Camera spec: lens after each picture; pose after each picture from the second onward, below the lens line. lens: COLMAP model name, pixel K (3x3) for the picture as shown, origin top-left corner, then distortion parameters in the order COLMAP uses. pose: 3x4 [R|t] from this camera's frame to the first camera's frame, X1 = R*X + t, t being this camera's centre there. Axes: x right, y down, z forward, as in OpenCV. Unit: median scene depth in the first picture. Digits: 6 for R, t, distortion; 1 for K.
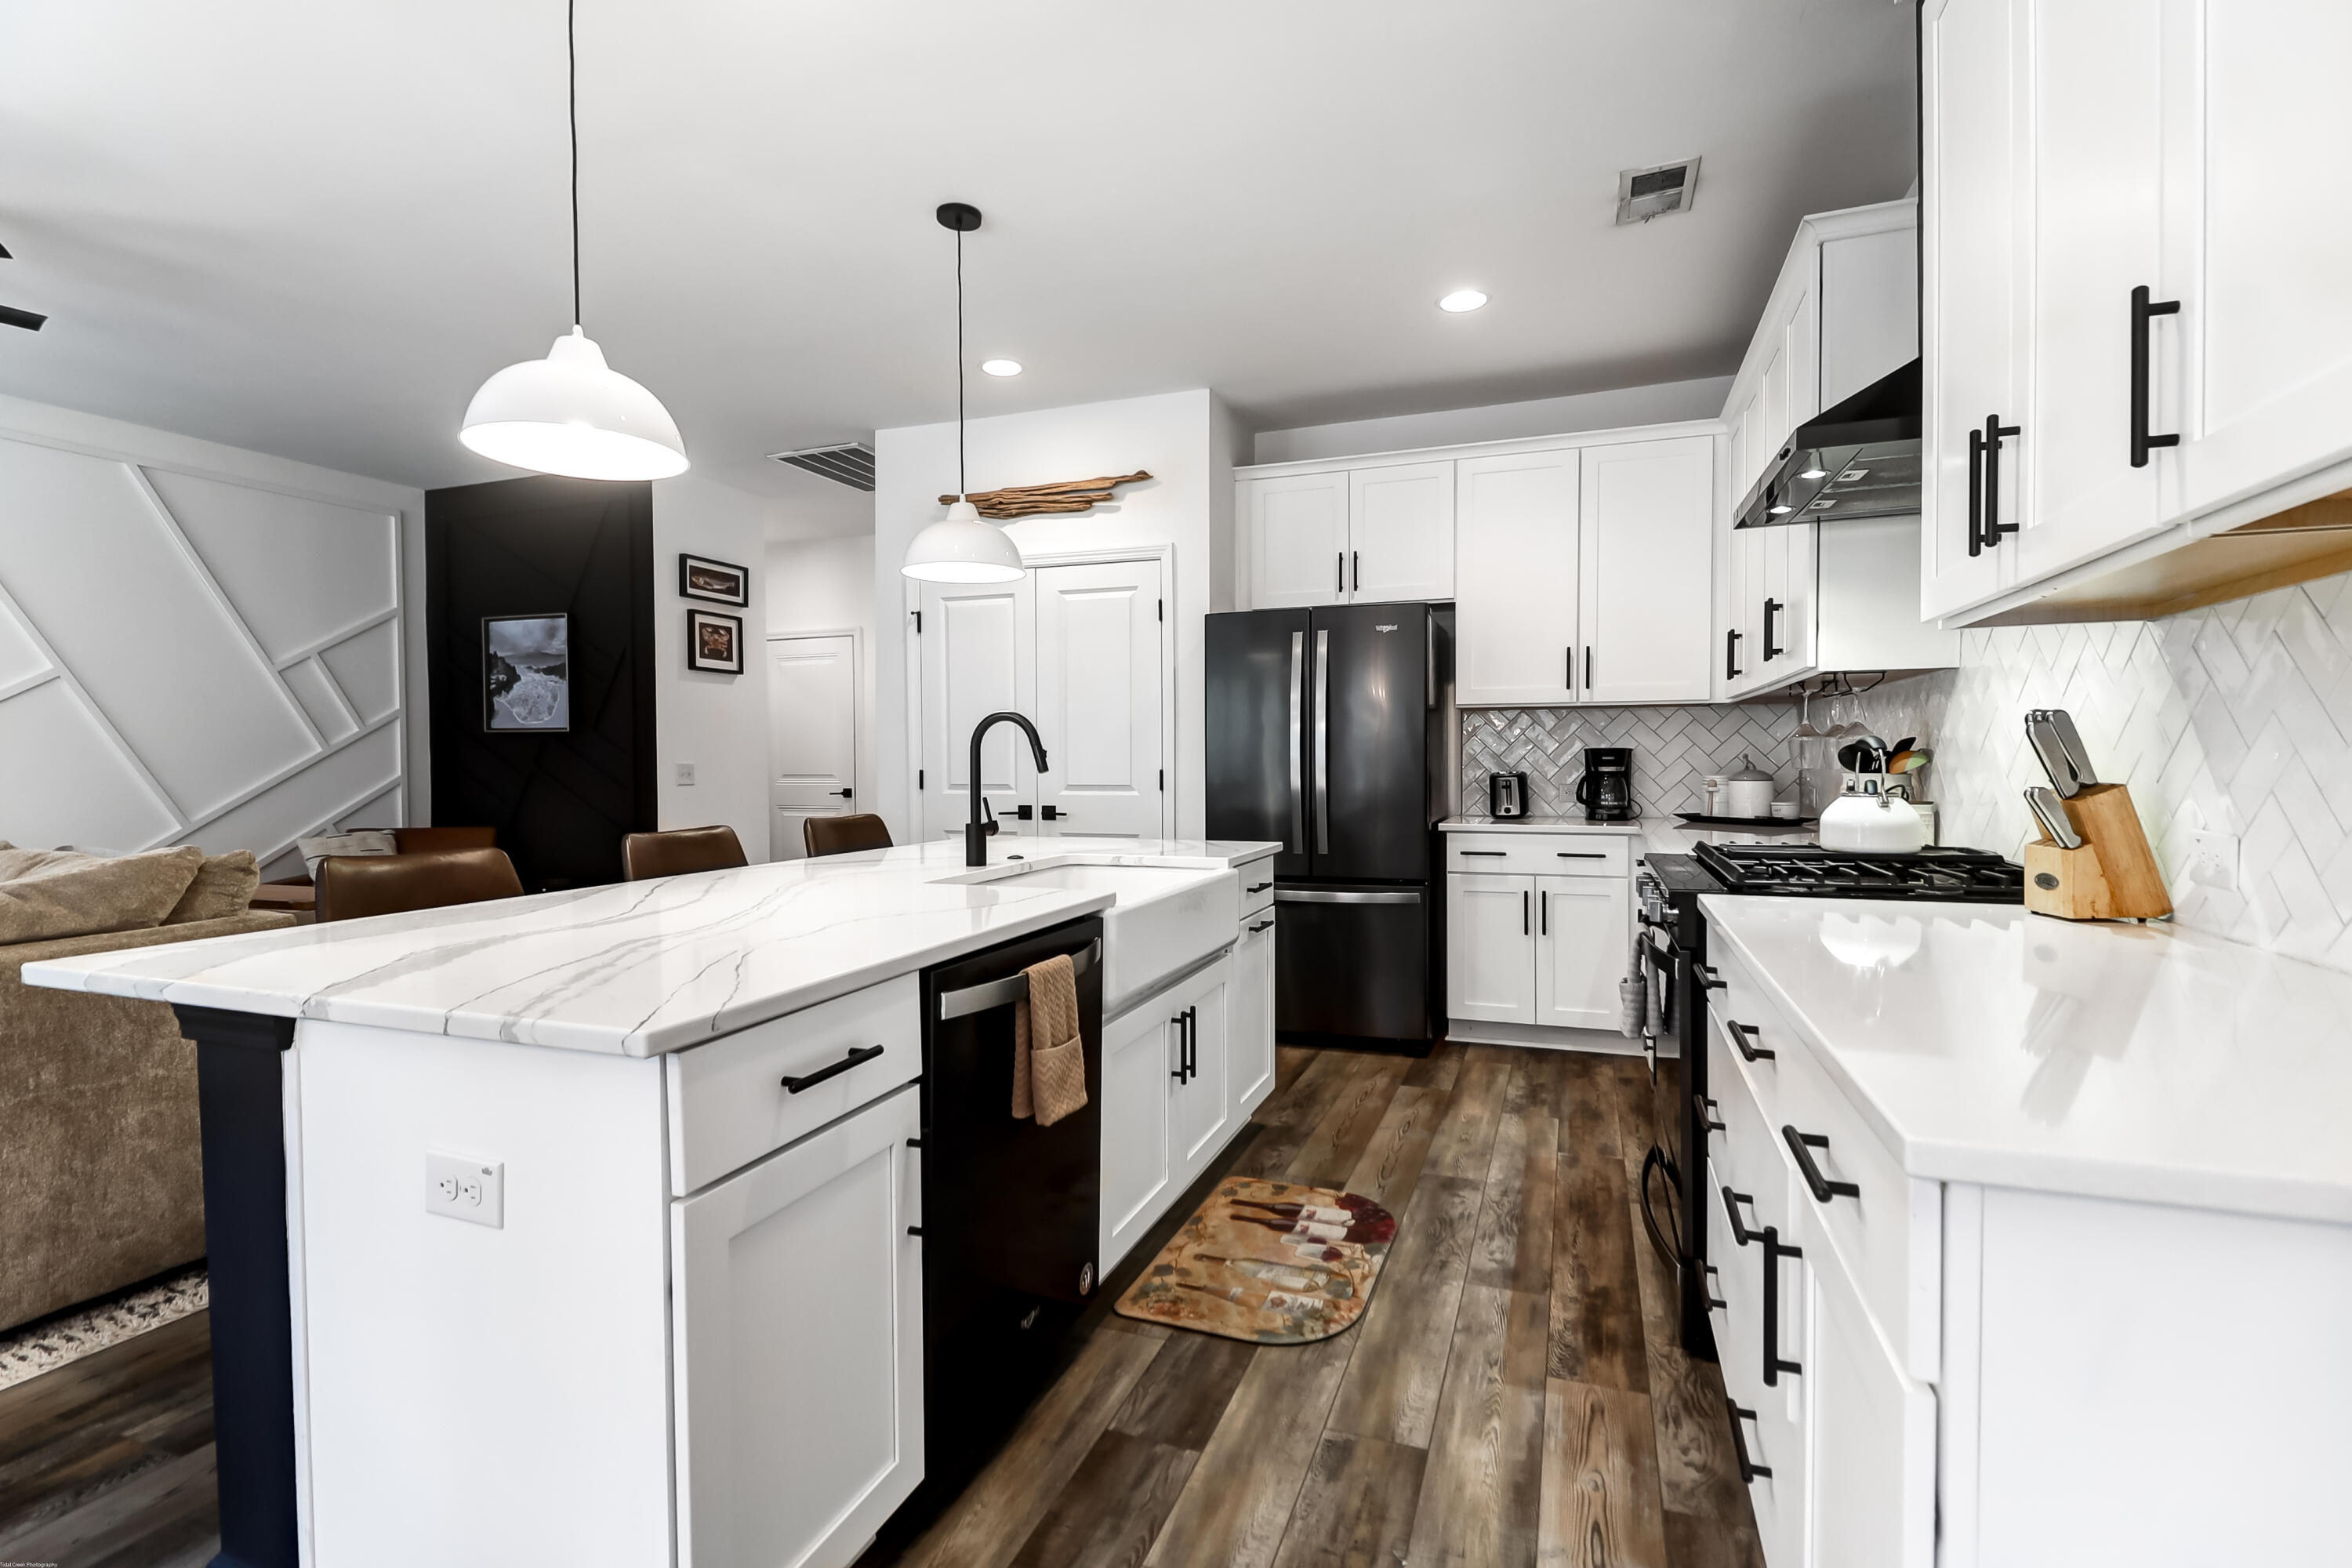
lens RADIAL K [[1078.6, 0, 1174.3], [0, 1078.6, 785.5], [0, 0, 1]] dist [0.020973, -0.013517]
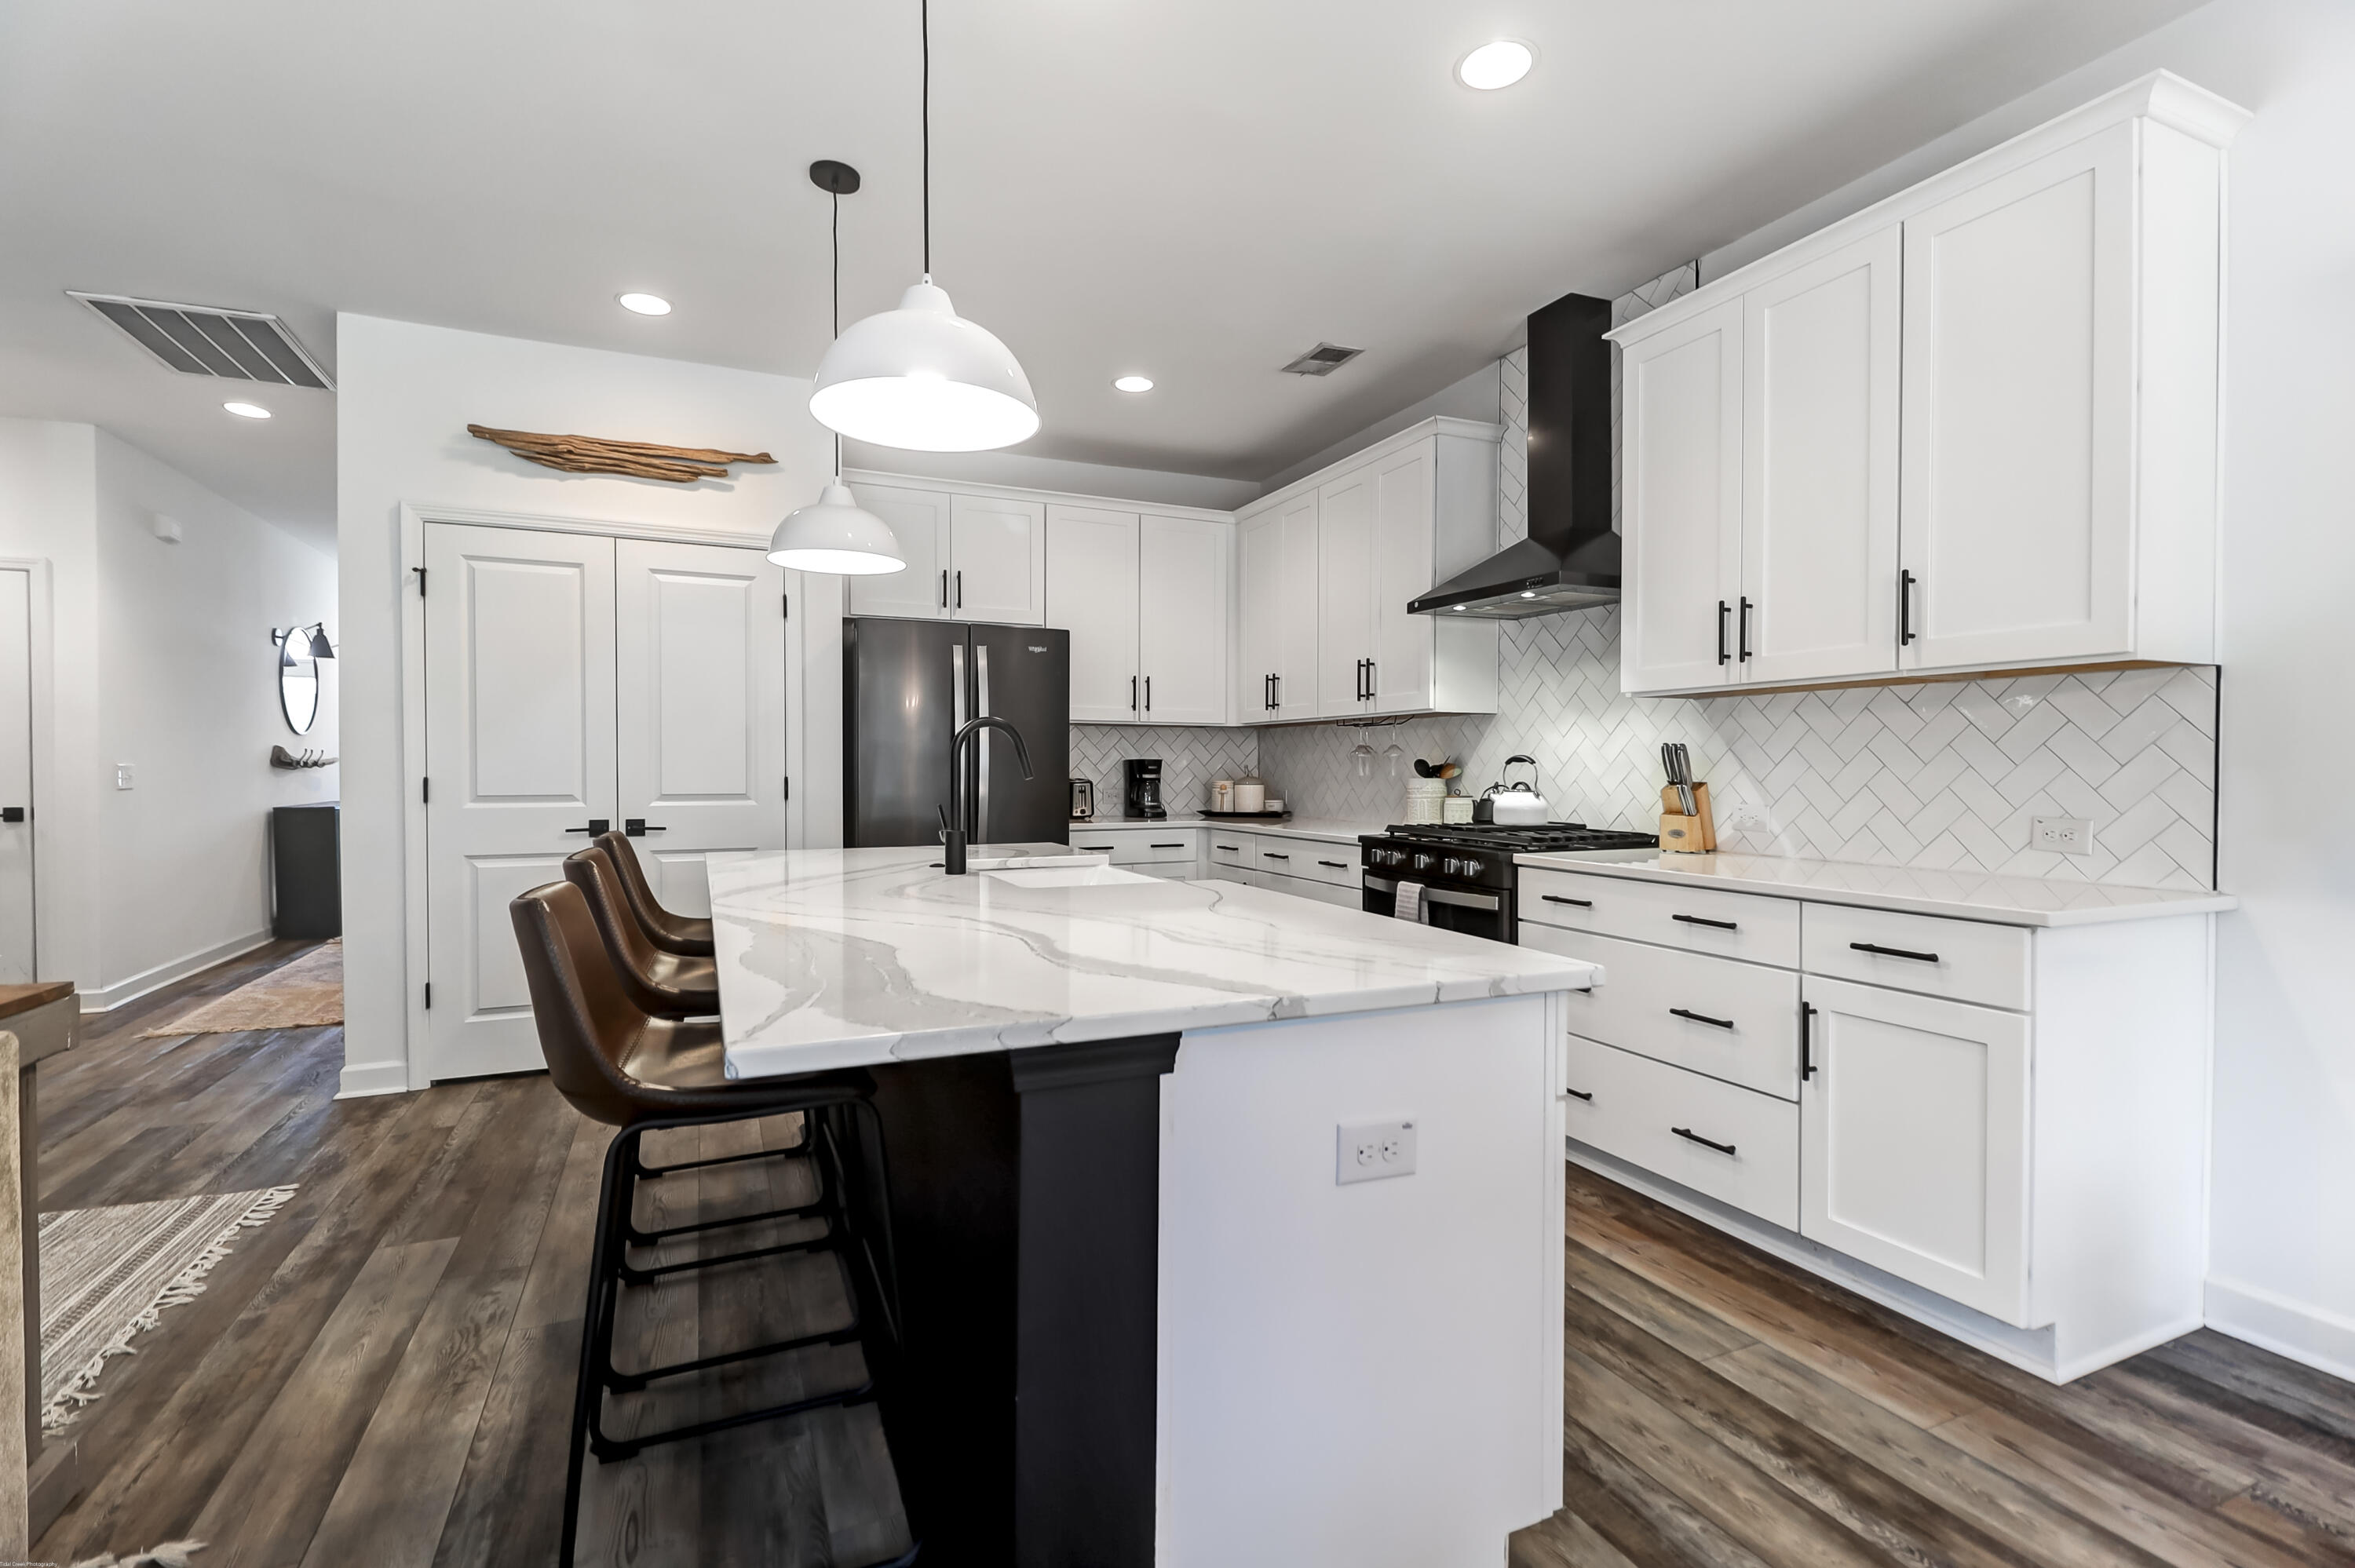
lens RADIAL K [[1079.9, 0, 1175.8], [0, 1079.9, 785.5], [0, 0, 1]] dist [0.020973, -0.013517]
pose [[0.715268, -0.006340, 0.698821, -0.530438], [0.011958, 0.999923, -0.003168, -0.000226], [-0.698748, 0.010623, 0.715289, 0.117975]]
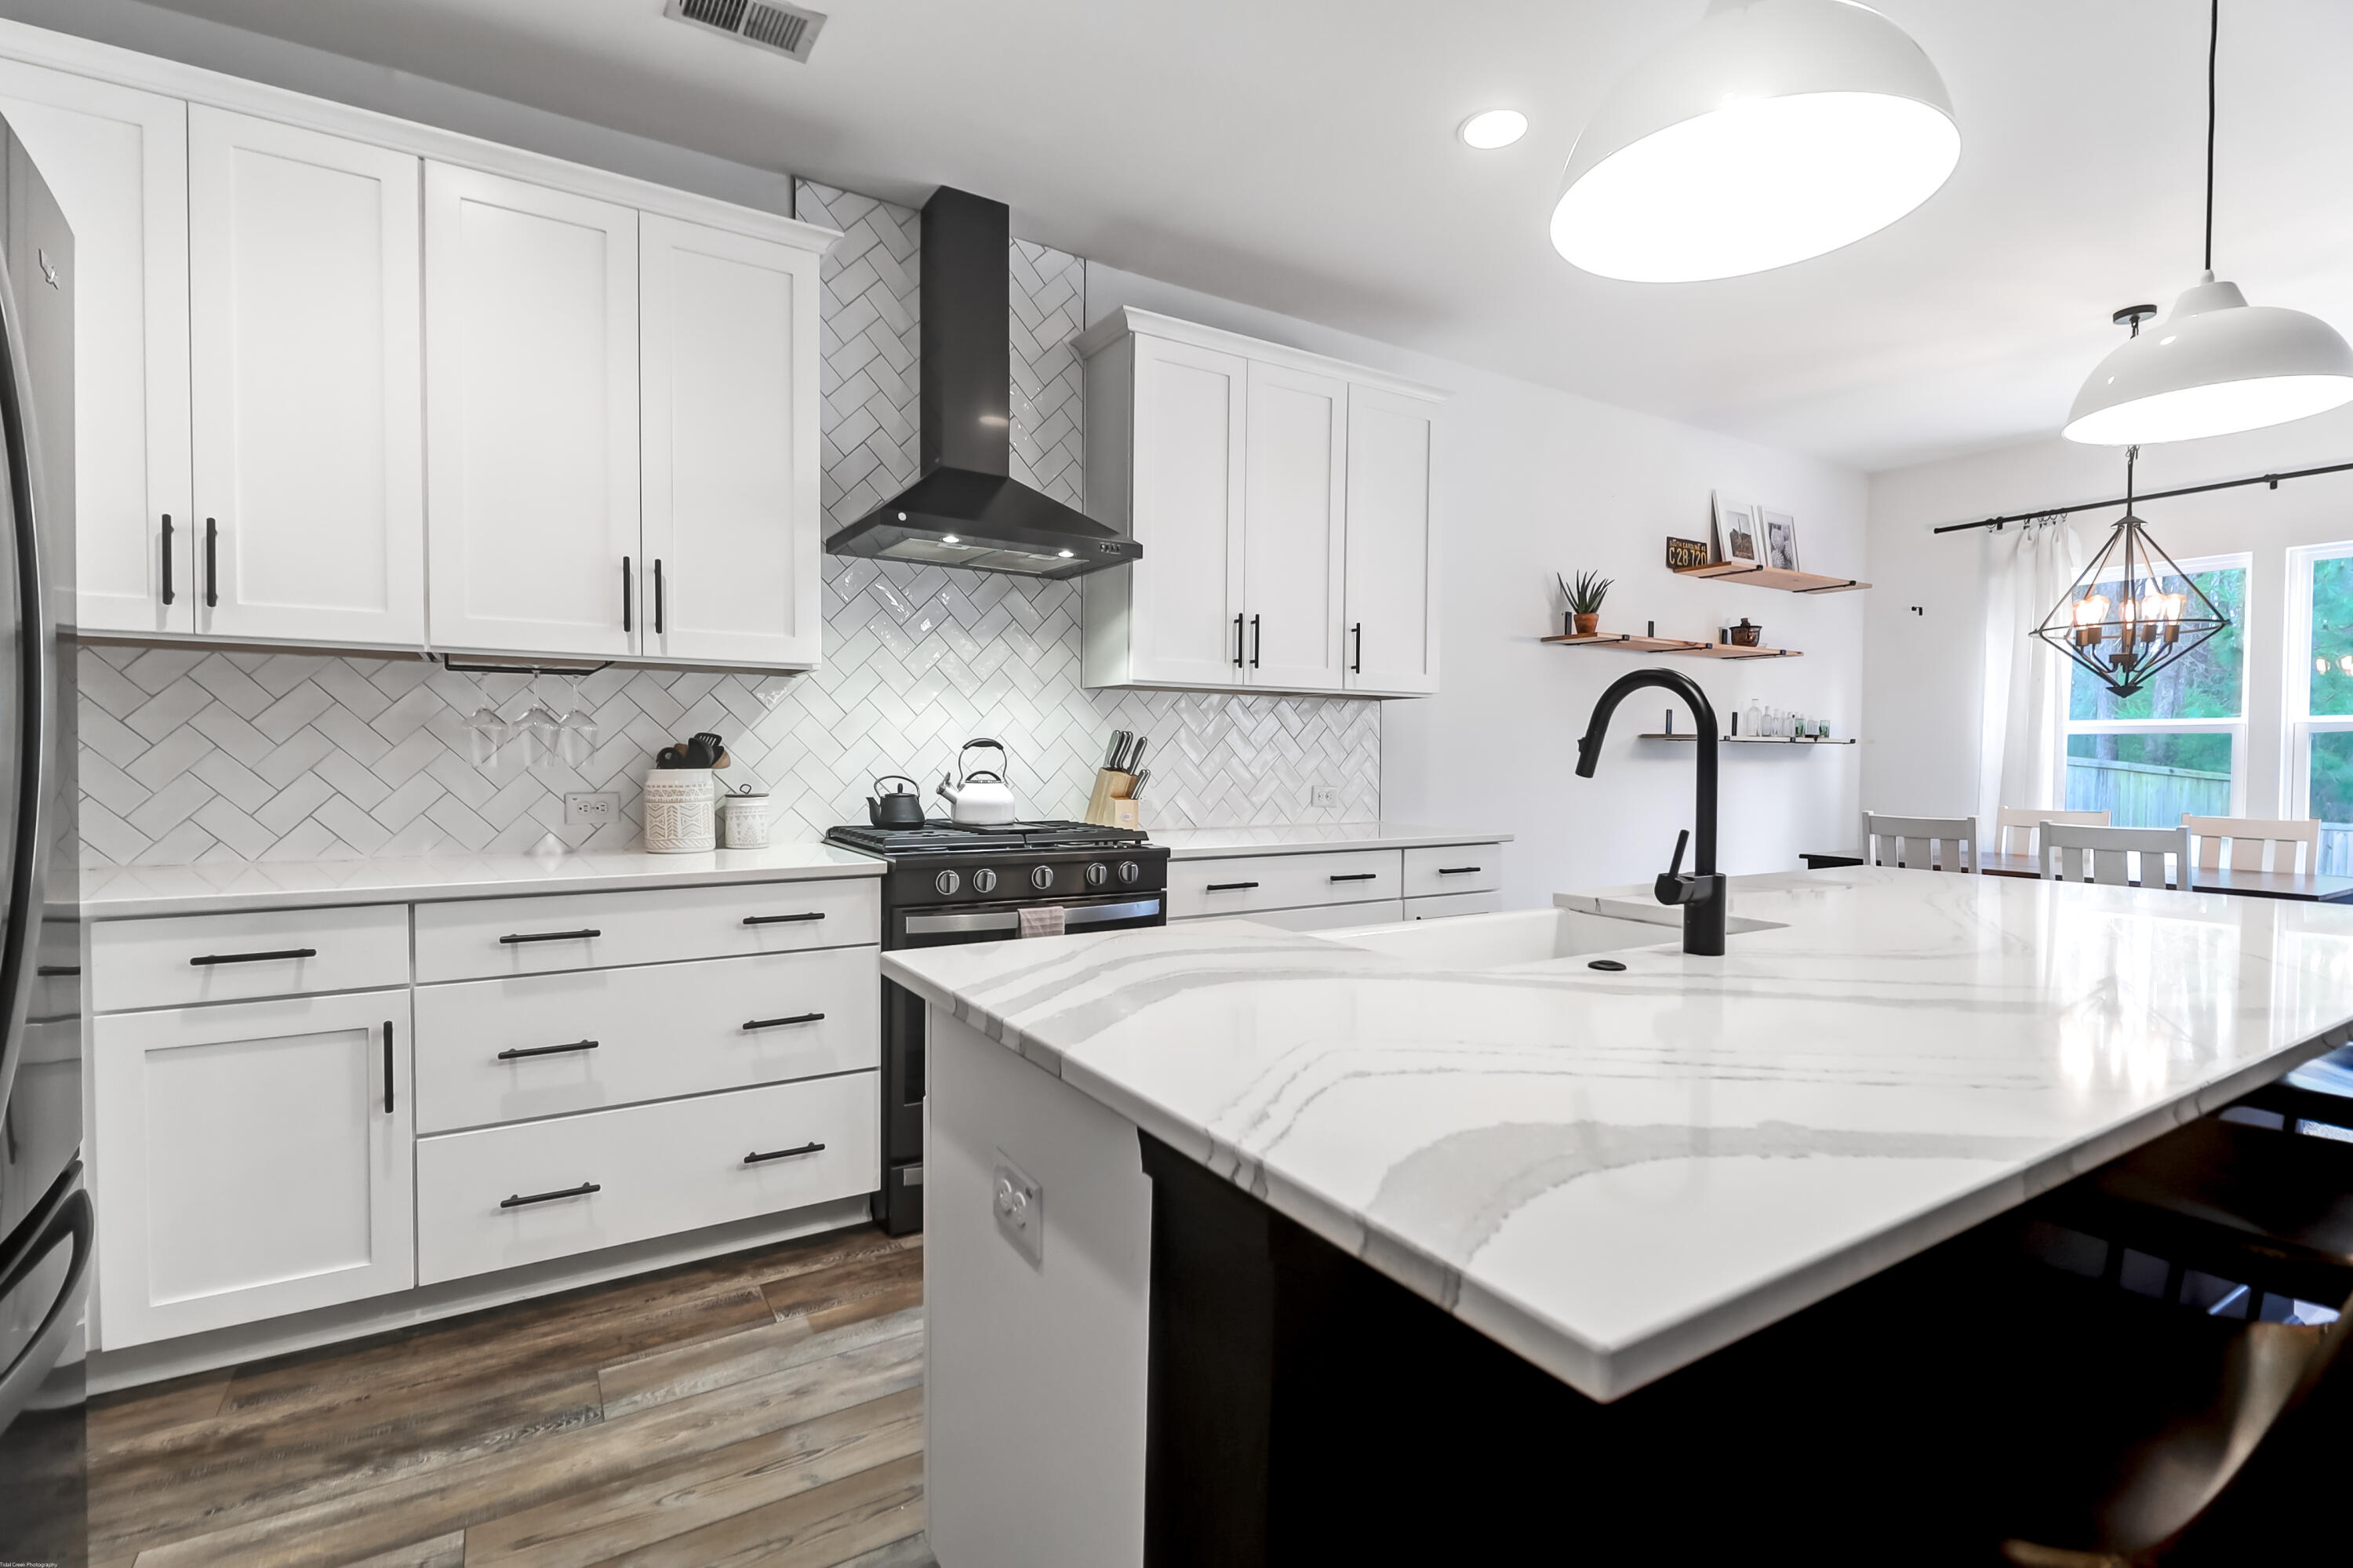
lens RADIAL K [[1079.5, 0, 1178.8], [0, 1079.5, 786.2], [0, 0, 1]] dist [0.019461, -0.013447]
pose [[-0.791240, -0.019510, 0.611194, -0.224088], [0.011271, 0.998856, 0.046477, -0.027385], [-0.611402, 0.043663, -0.790115, 1.159114]]
